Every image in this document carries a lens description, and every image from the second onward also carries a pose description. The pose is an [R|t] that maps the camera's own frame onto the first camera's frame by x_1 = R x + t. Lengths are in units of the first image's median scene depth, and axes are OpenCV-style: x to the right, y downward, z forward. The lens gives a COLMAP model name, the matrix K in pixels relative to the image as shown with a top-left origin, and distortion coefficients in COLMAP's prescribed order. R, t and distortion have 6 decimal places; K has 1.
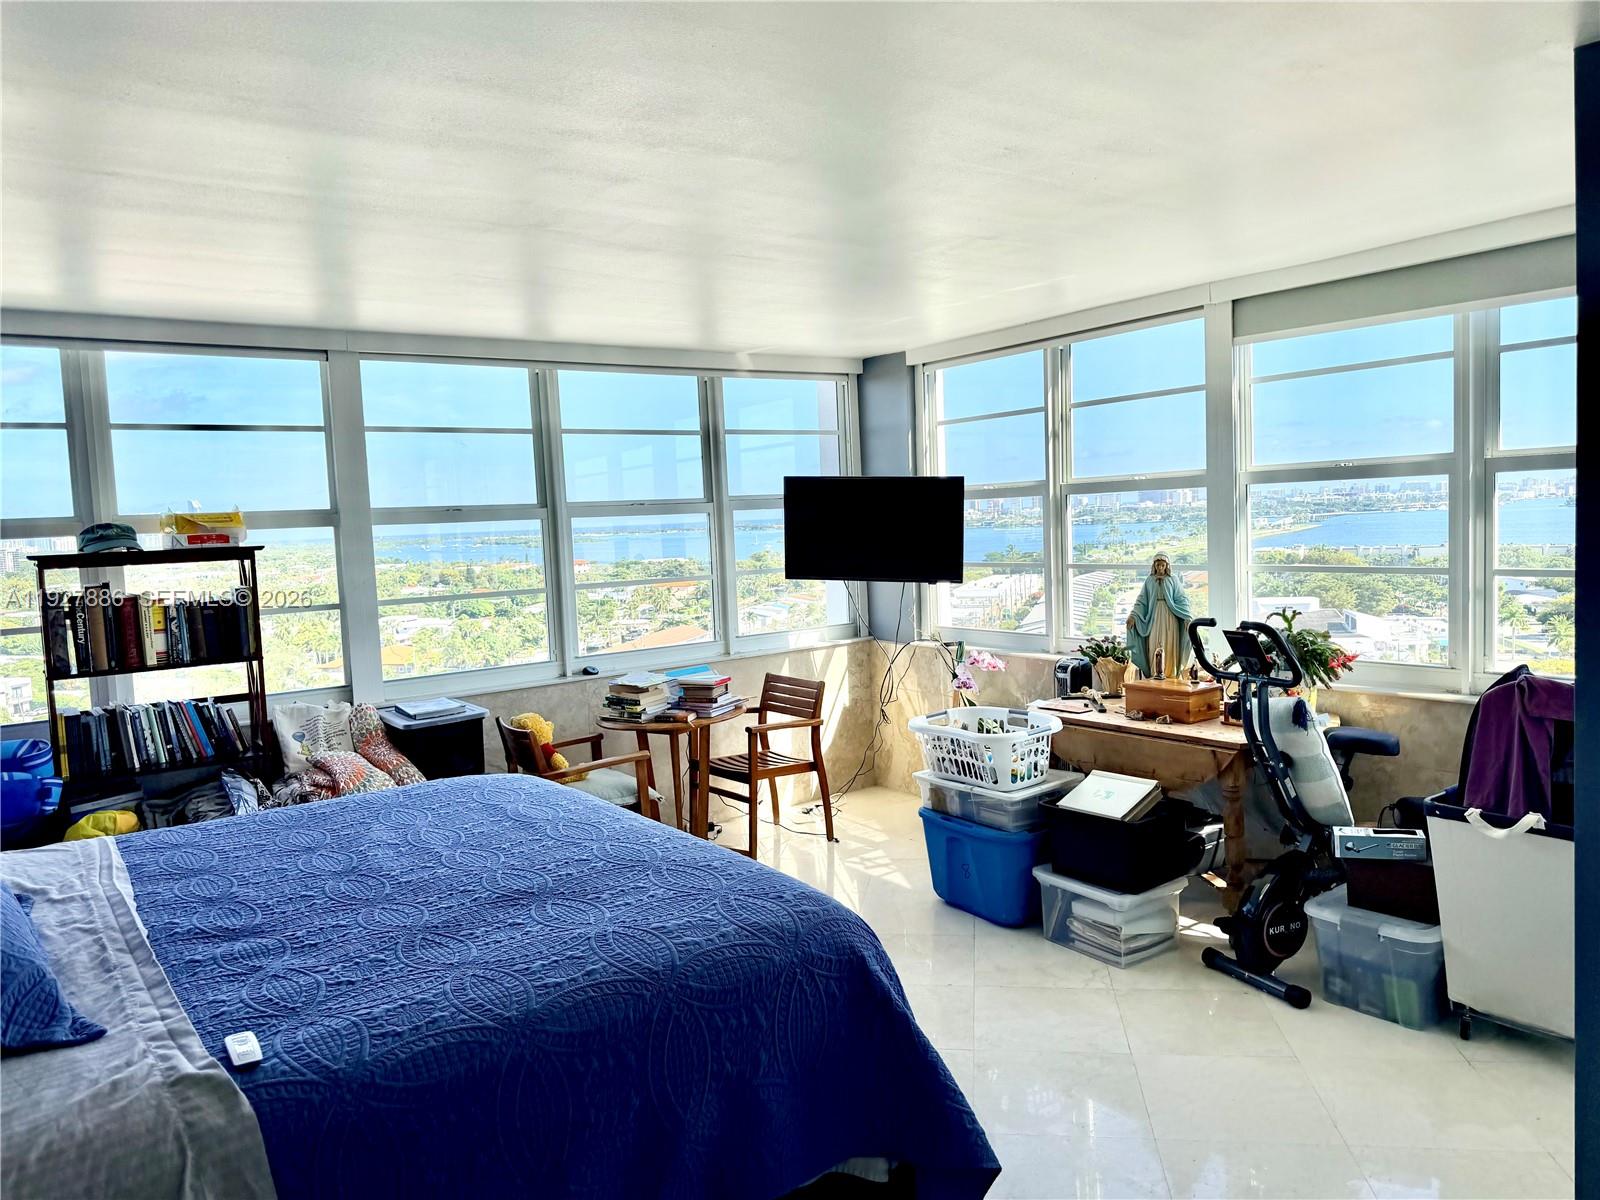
lens RADIAL K [[1122.1, 0, 802.8], [0, 1122.1, 596.7], [0, 0, 1]] dist [0.109400, -0.175484]
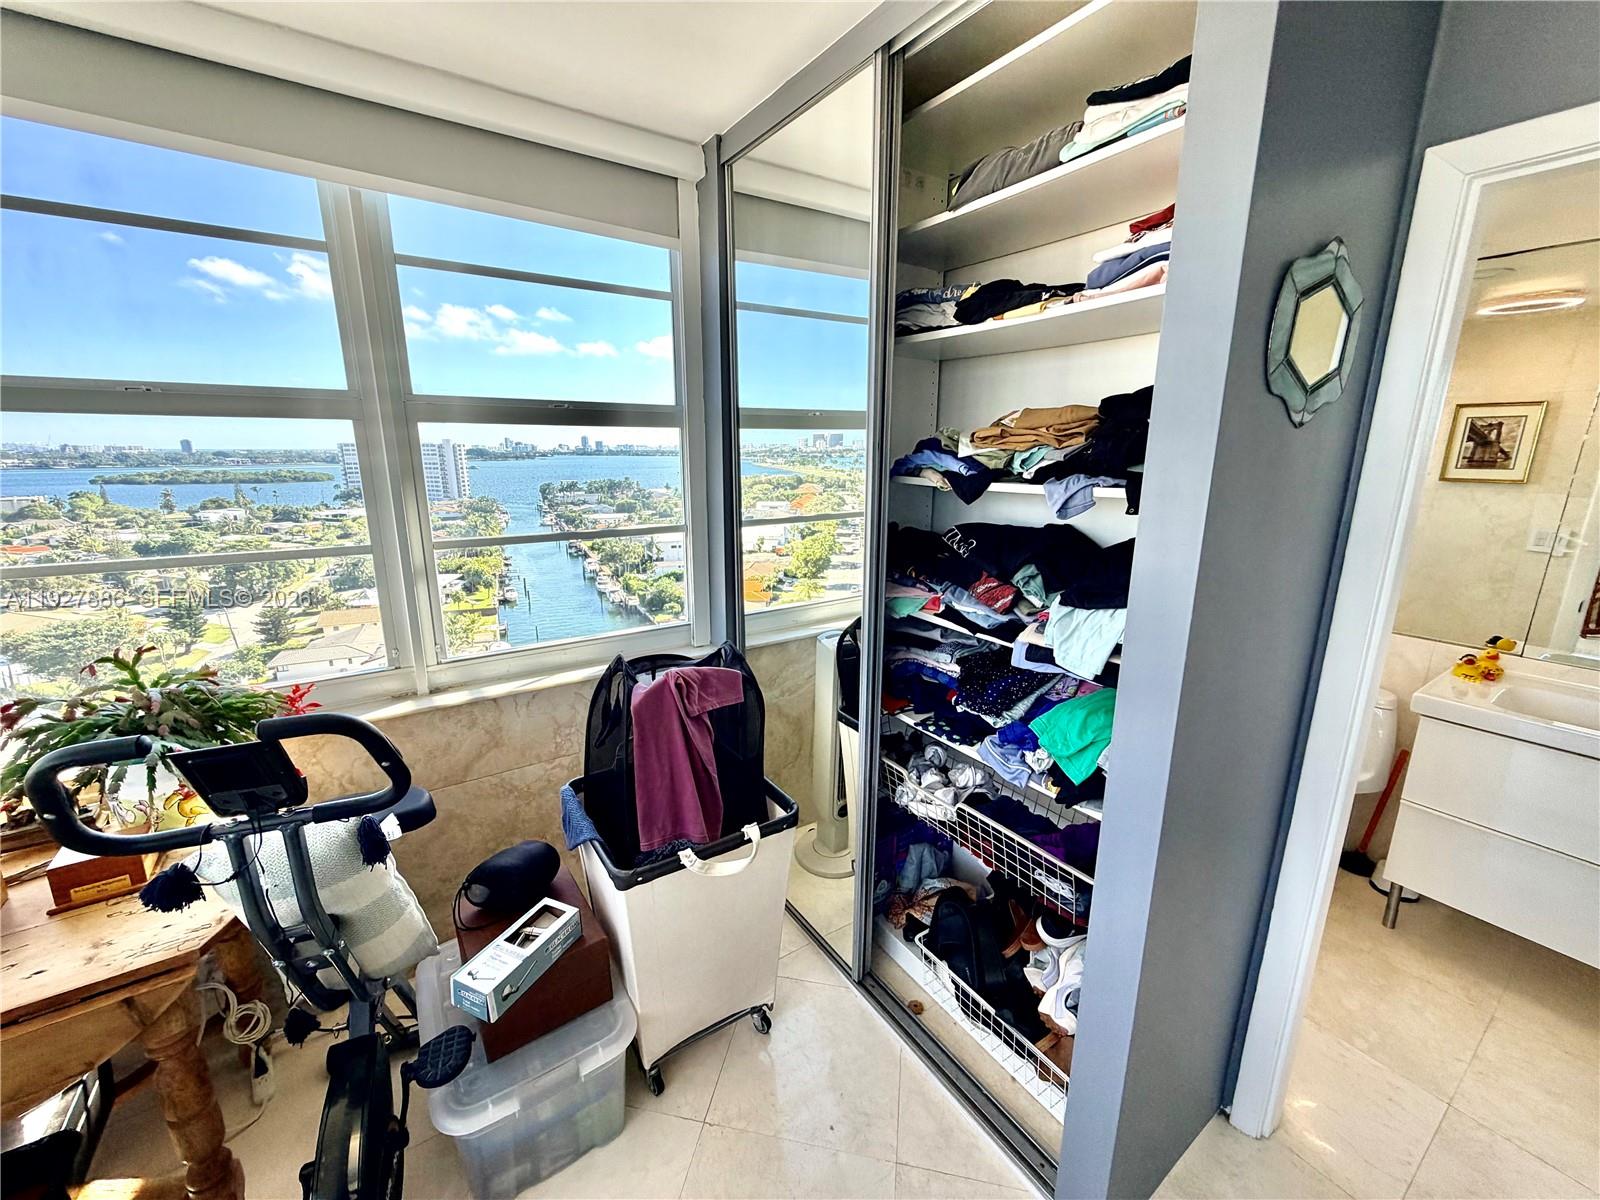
lens RADIAL K [[637.2, 0, 797.4], [0, 637.2, 600.2], [0, 0, 1]] dist [0.000672, 0.000108]
pose [[0.040723, -0.186539, 0.981603, 0.125491], [0.068024, 0.980656, 0.183537, -0.040766], [-0.996852, 0.059298, 0.052624, 0.587752]]
